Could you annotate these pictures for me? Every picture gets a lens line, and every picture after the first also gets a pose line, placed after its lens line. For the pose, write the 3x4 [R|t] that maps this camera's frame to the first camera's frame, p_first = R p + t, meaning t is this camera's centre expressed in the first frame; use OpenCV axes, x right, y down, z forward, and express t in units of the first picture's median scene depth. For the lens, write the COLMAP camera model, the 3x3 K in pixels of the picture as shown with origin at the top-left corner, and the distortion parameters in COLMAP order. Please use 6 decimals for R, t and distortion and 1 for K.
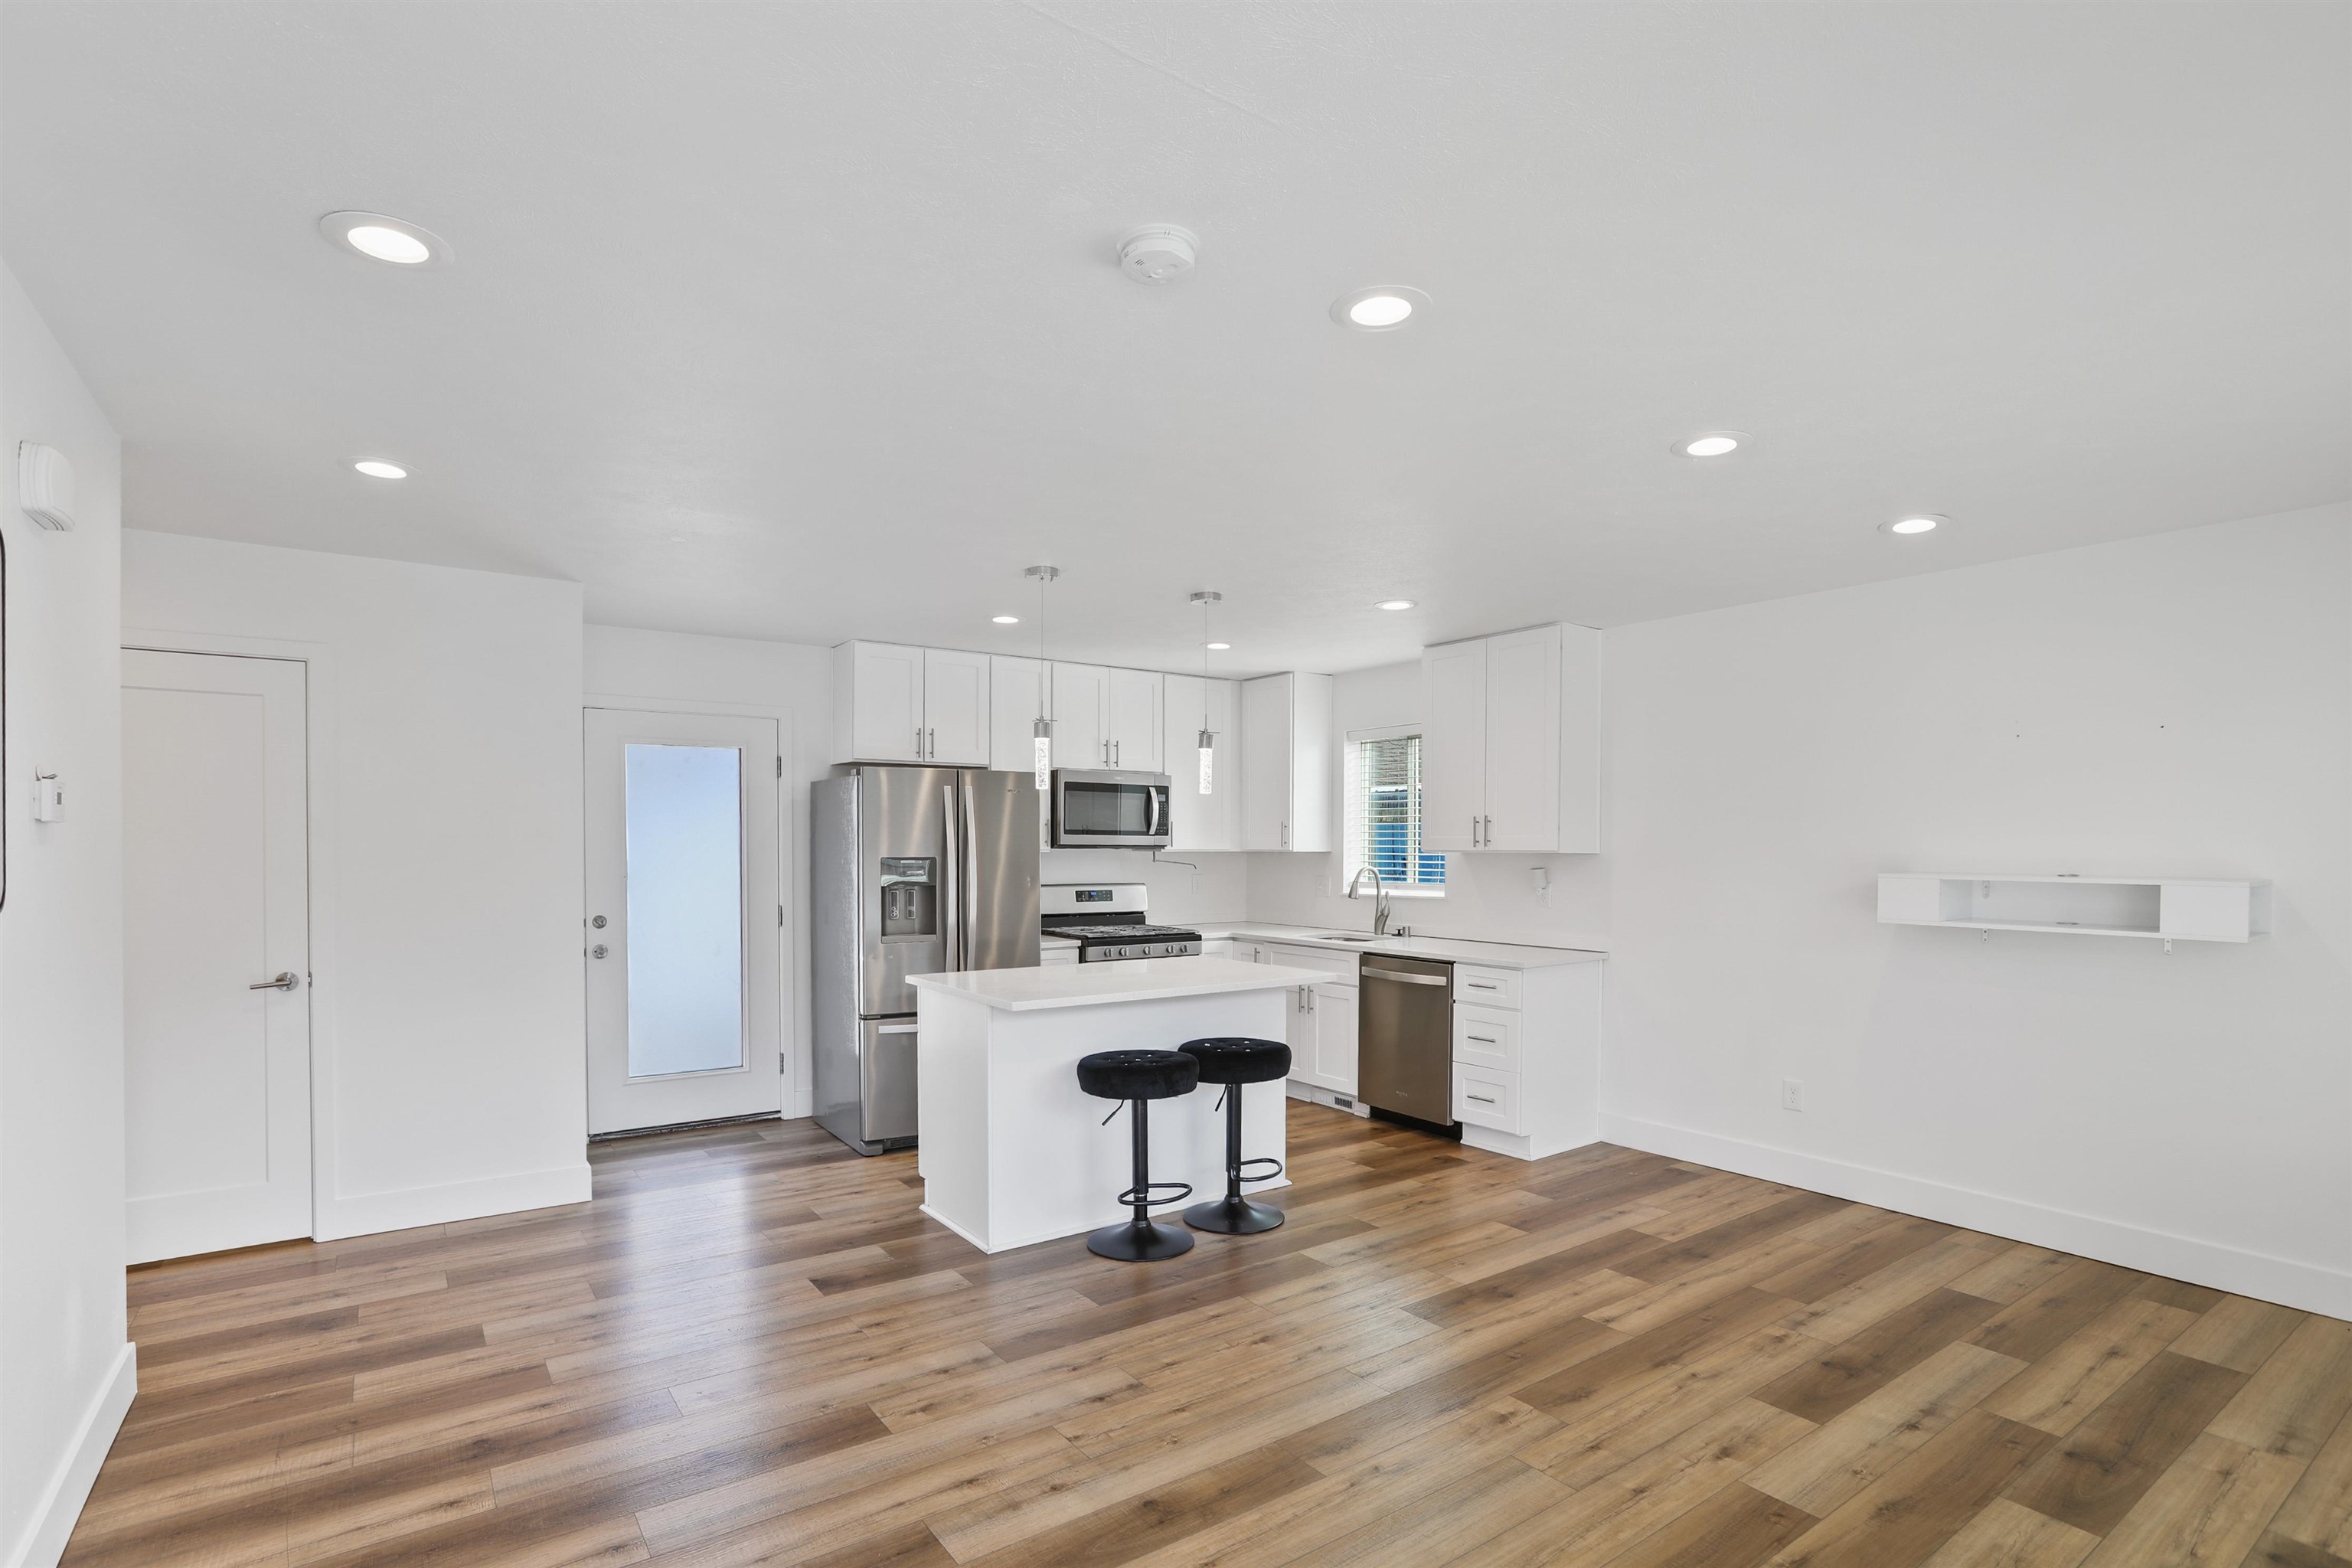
lens RADIAL K [[1114.6, 0, 1132.8], [0, 1114.6, 873.1], [0, 0, 1]] dist [-0.034847, 0.015184]
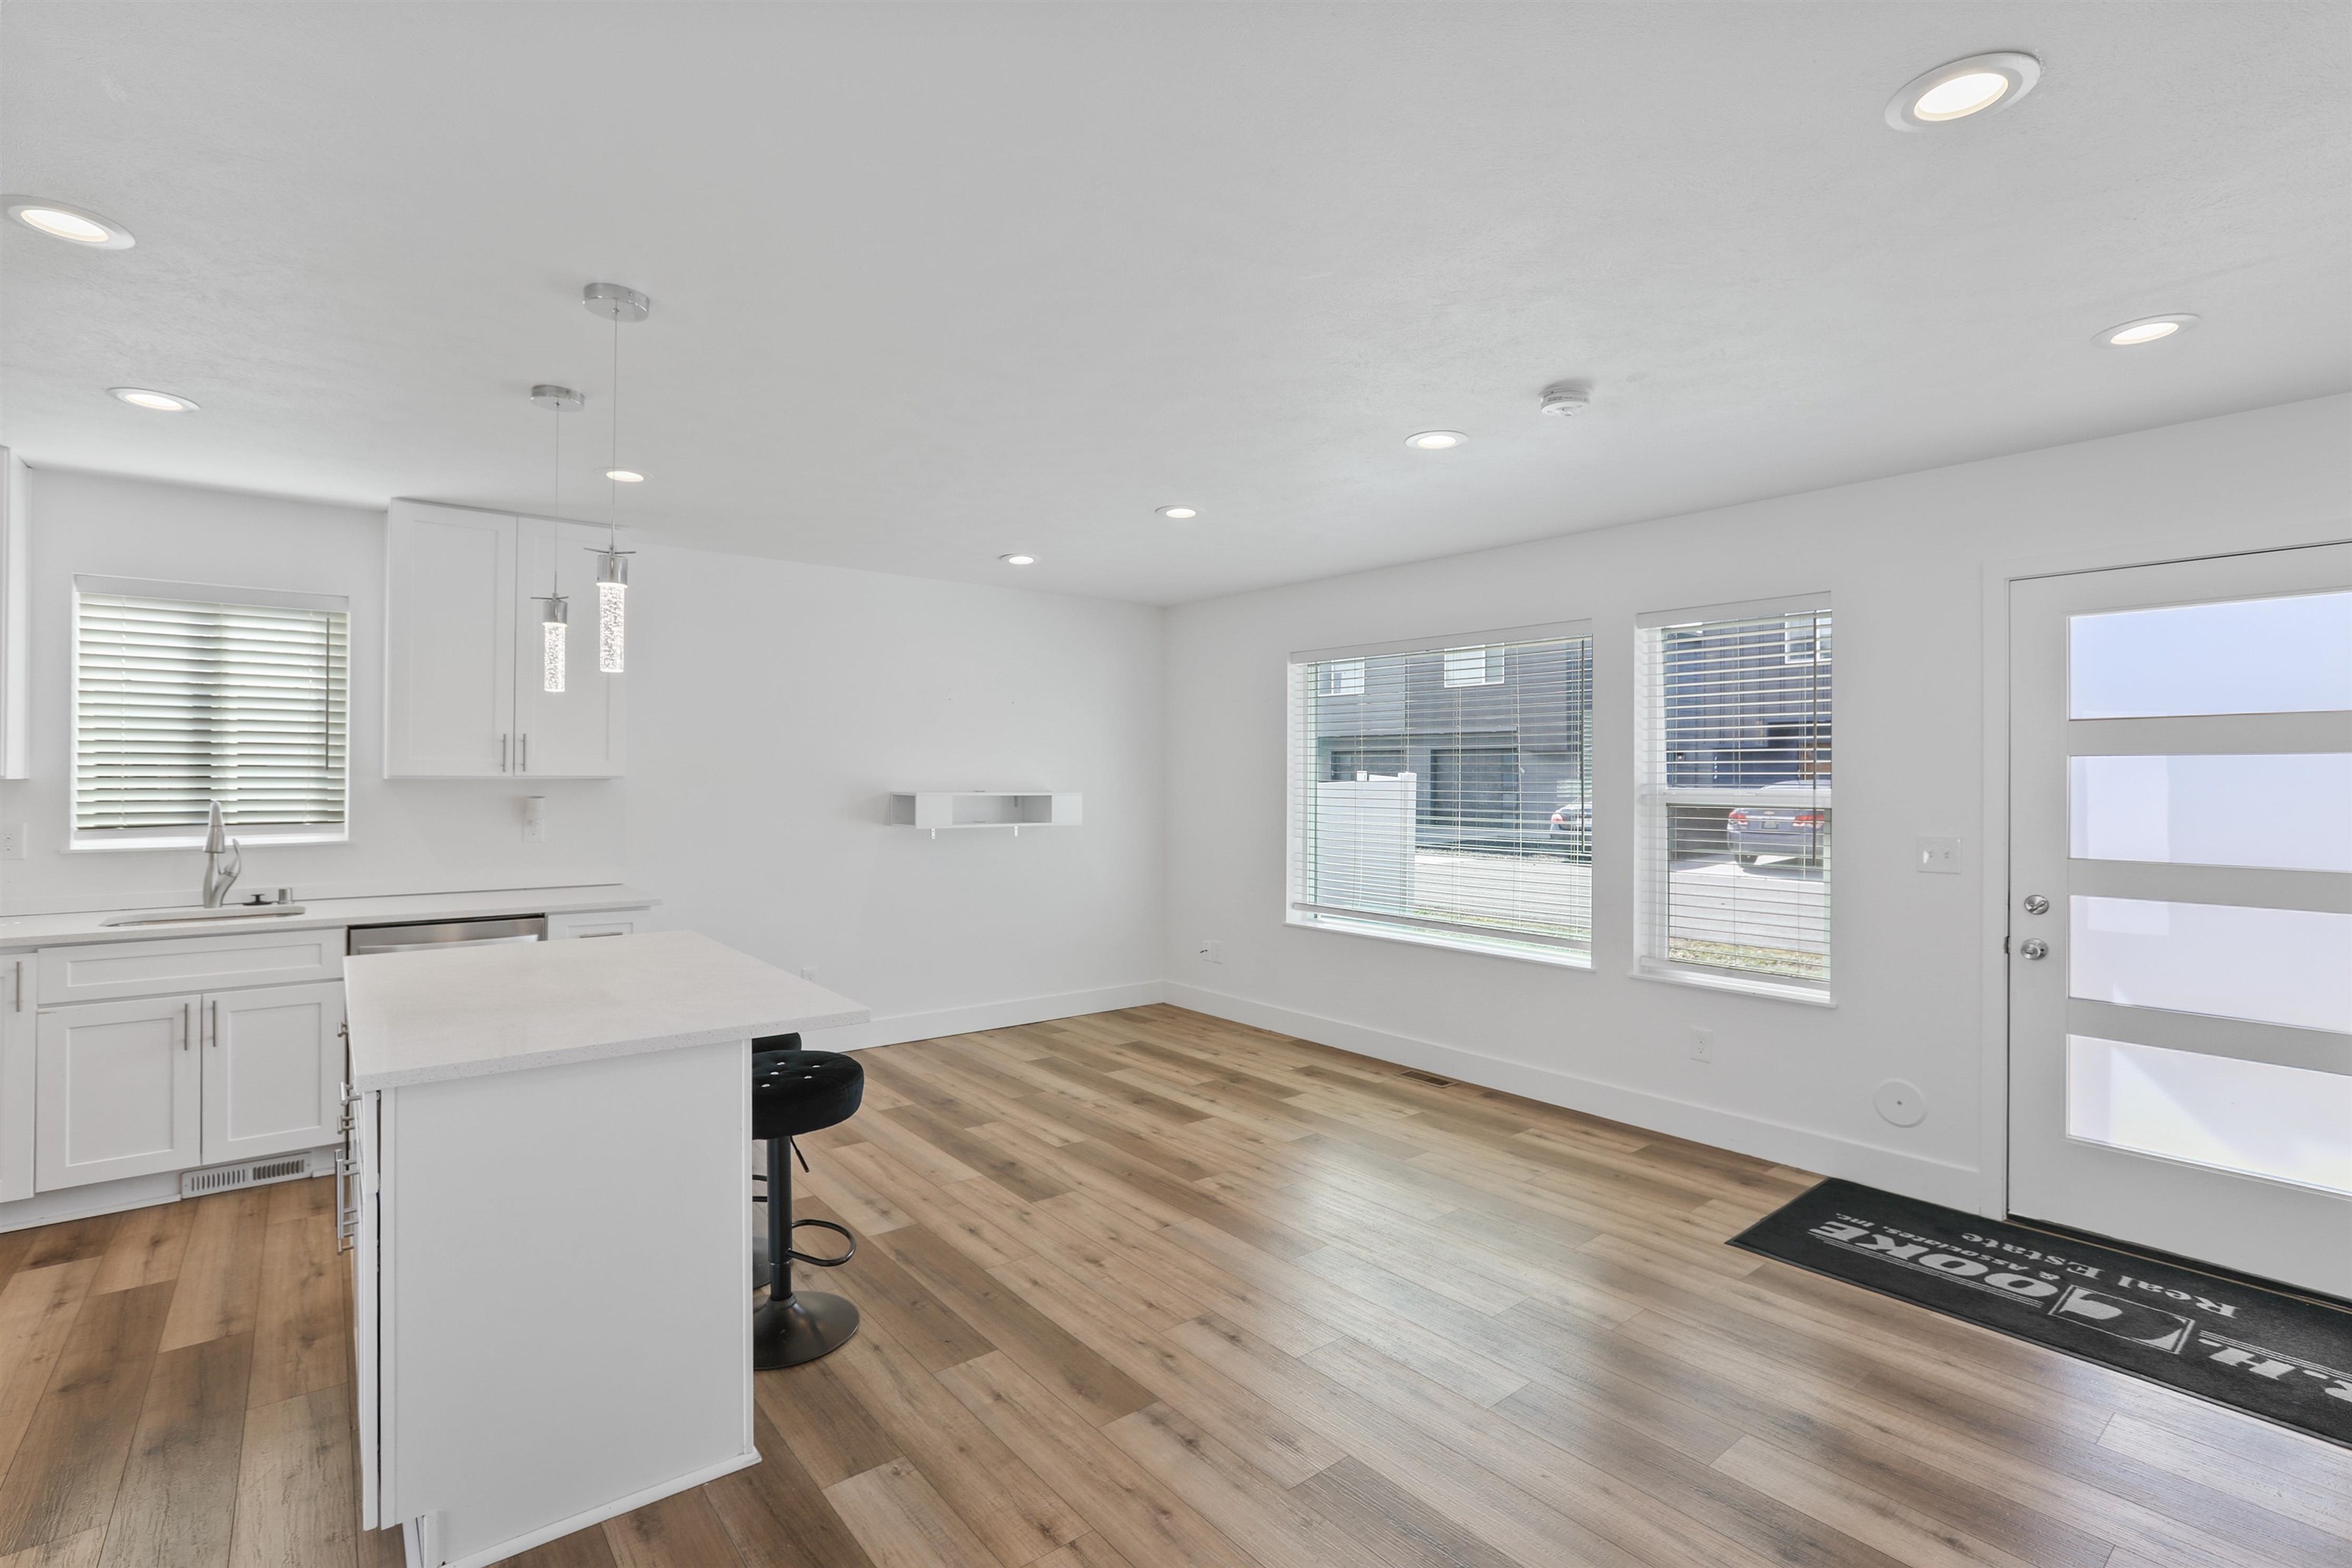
lens RADIAL K [[1114.6, 0, 1177.9], [0, 1114.6, 768.7], [0, 0, 1]] dist [-0.034847, 0.015184]
pose [[-0.091928, 0.002394, 0.995763, -0.561141], [0.019021, 0.999819, -0.000648, -0.017286], [-0.995584, 0.018880, -0.091957, 0.628784]]
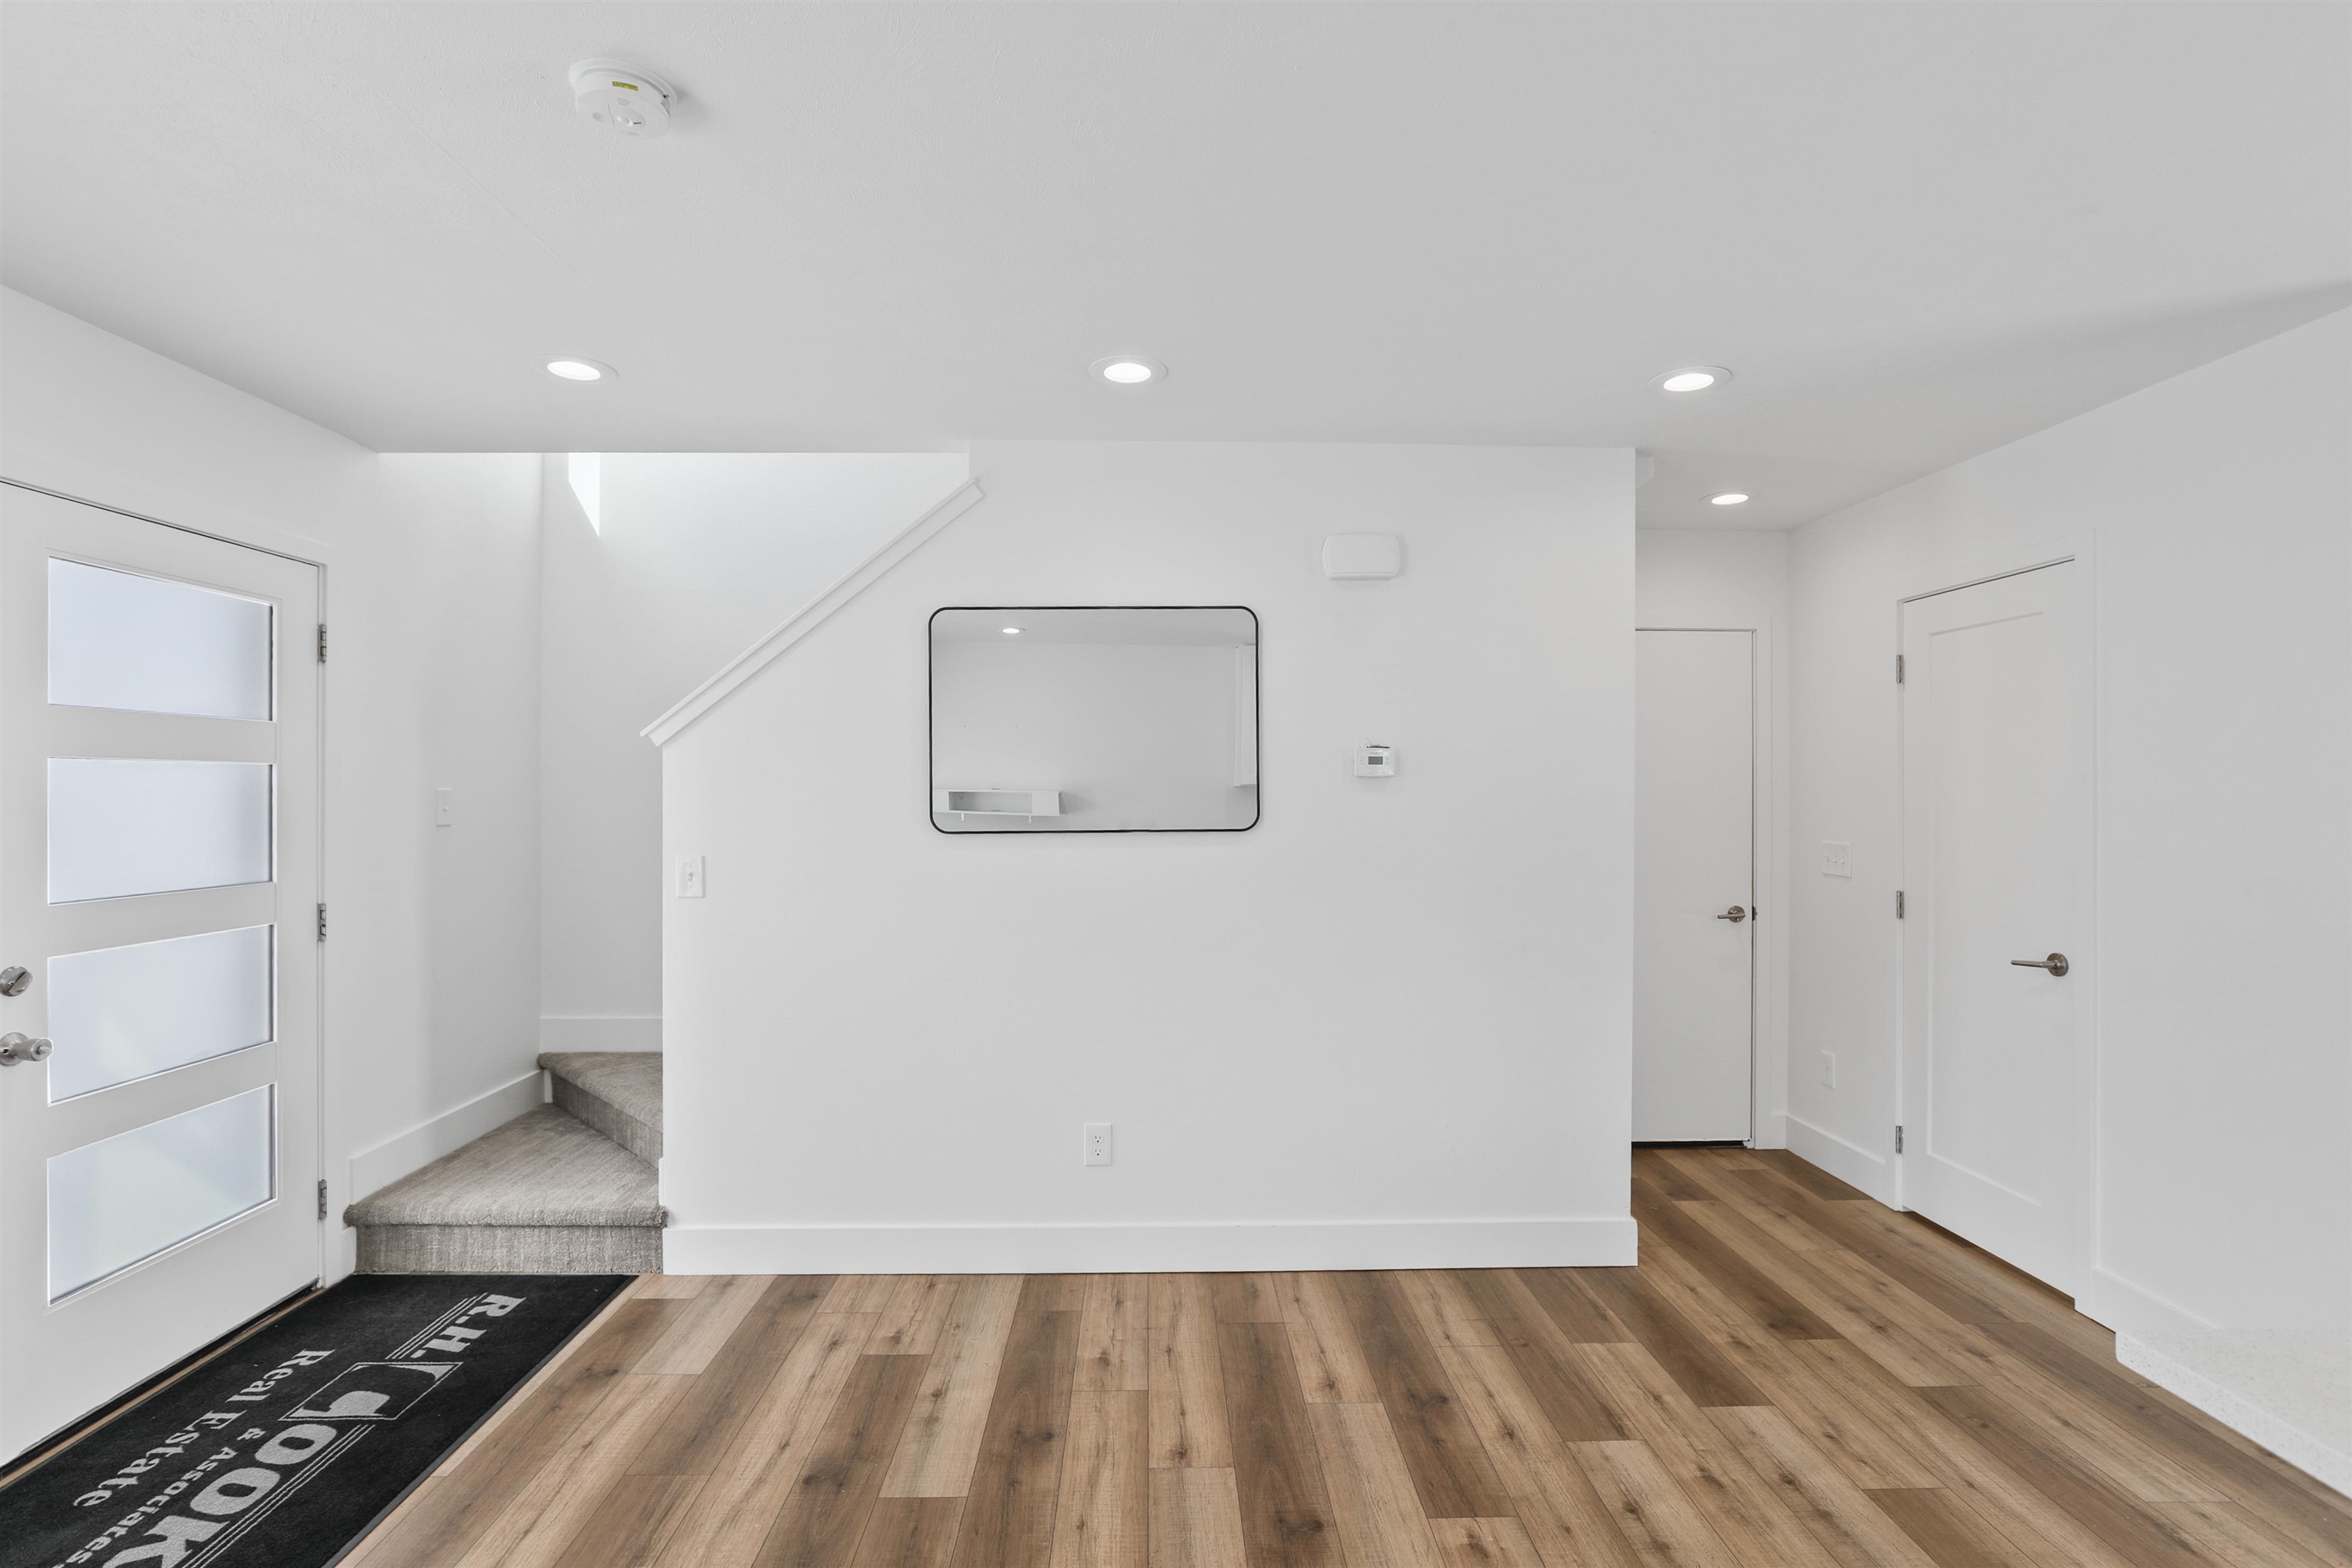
lens RADIAL K [[1114.6, 0, 1182.9], [0, 1114.6, 789.7], [0, 0, 1]] dist [-0.034847, 0.015184]
pose [[-0.539813, -0.002902, -0.841780, 0.187169], [-0.021678, 0.999710, 0.010456, -0.016917], [0.841506, 0.023893, -0.539719, 0.680051]]
